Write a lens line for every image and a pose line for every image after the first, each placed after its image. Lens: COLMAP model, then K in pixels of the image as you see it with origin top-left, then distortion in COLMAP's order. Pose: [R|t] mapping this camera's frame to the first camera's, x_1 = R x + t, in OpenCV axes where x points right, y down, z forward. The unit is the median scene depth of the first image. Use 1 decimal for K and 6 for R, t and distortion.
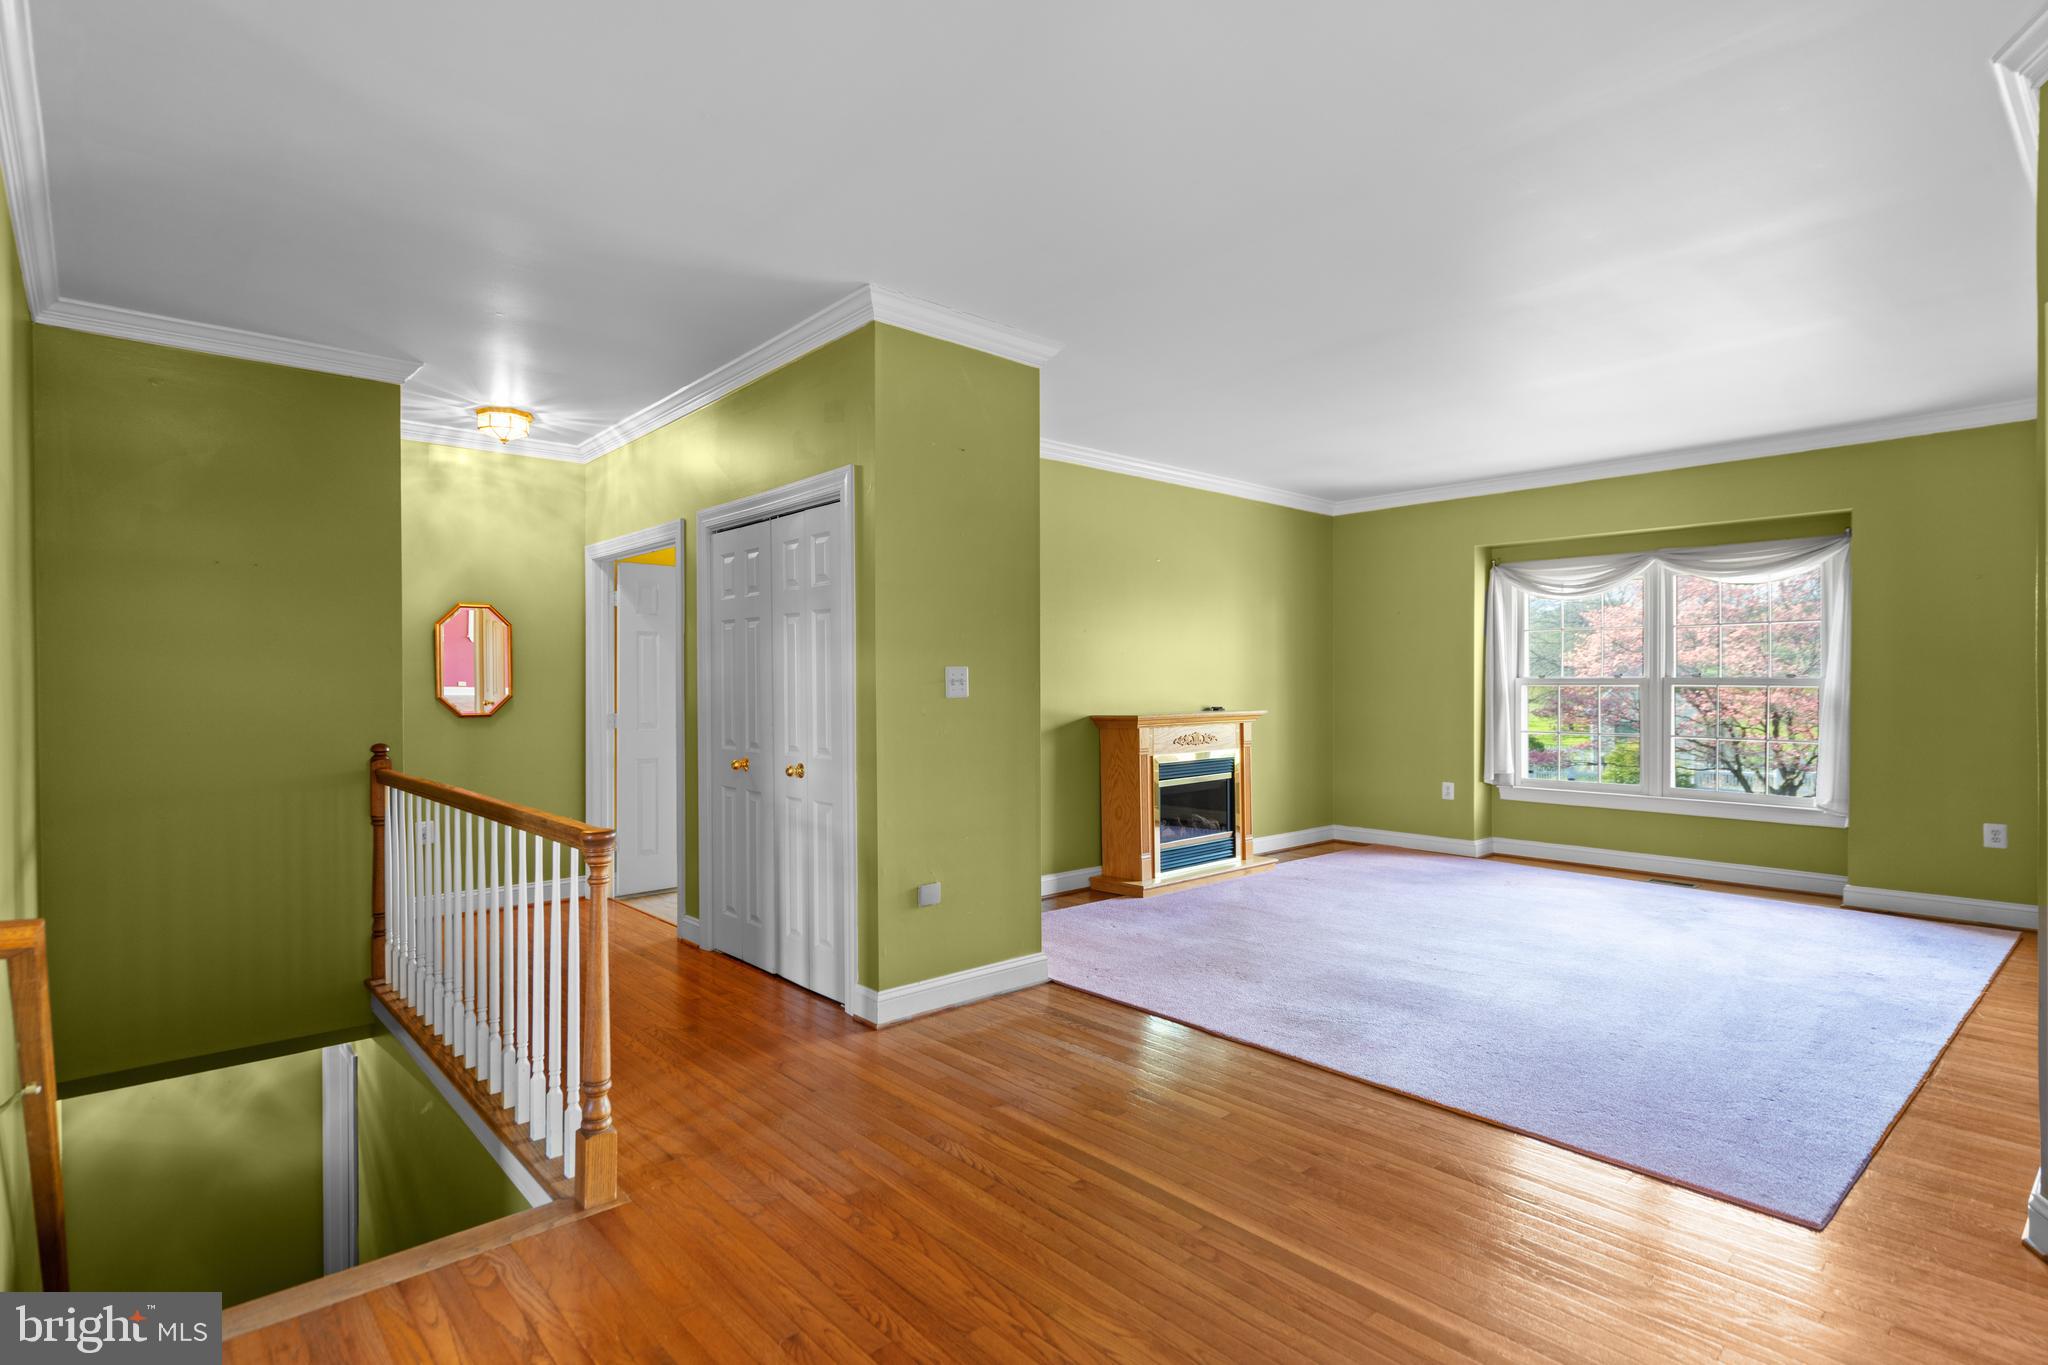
lens RADIAL K [[1018.9, 0, 1015.3], [0, 1018.9, 687.7], [0, 0, 1]] dist [0.001293, 0.000288]
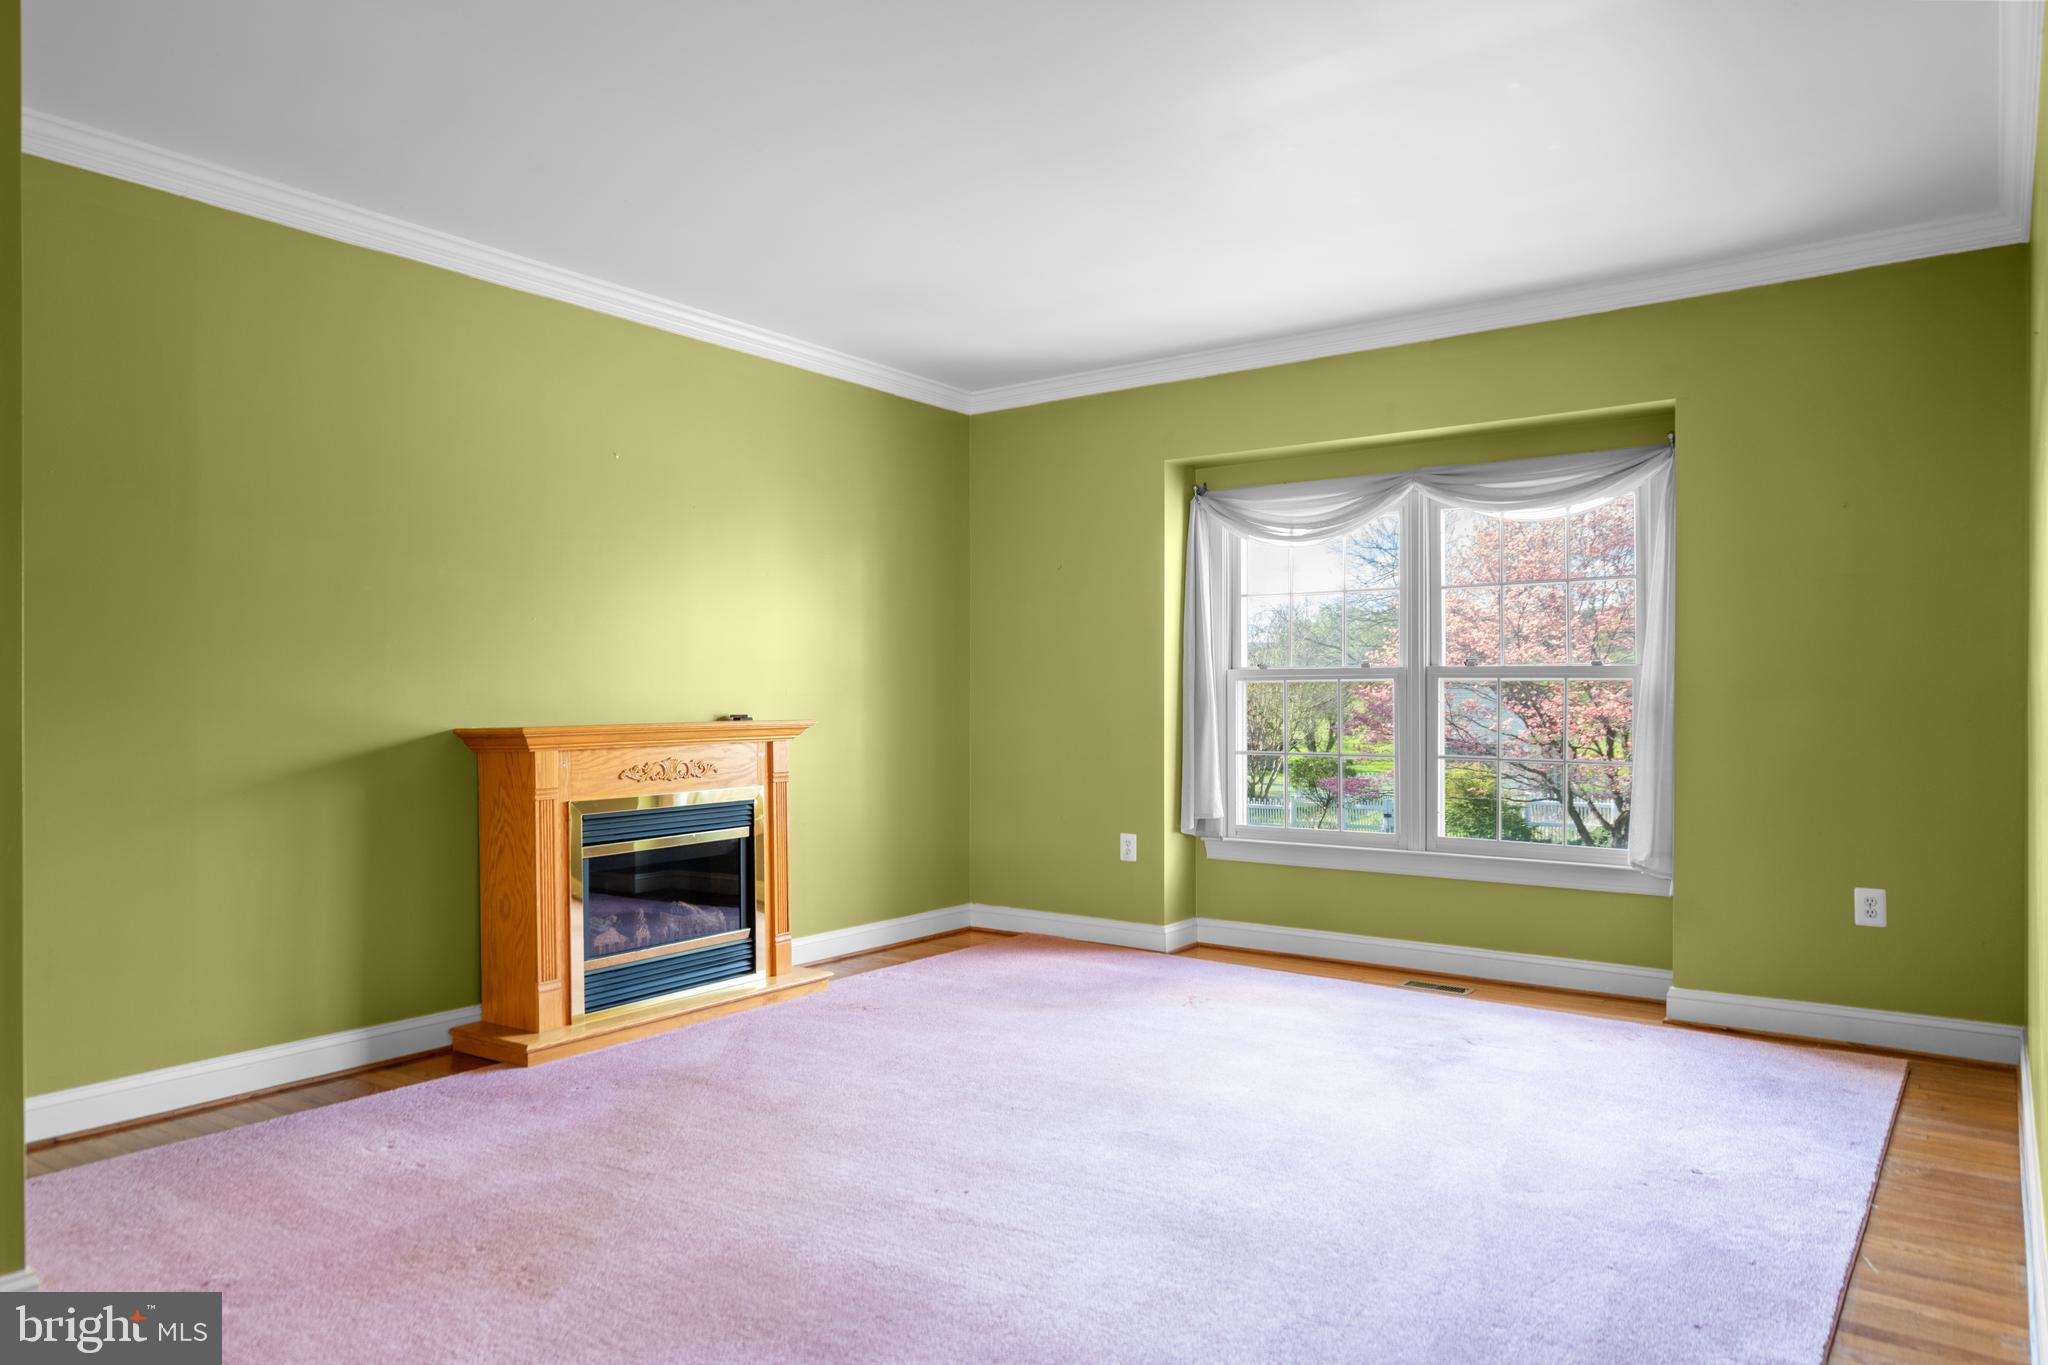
lens RADIAL K [[1314.1, 0, 1024.0], [0, 1314.1, 682.5], [0, 0, 1]] dist [-0.003129, 0.001713]
pose [[0.977686, 0.002714, 0.210052, 0.210052], [0.000633, 0.999874, -0.015866, 0.013454], [-0.210069, 0.015645, 0.977561, 0.238547]]
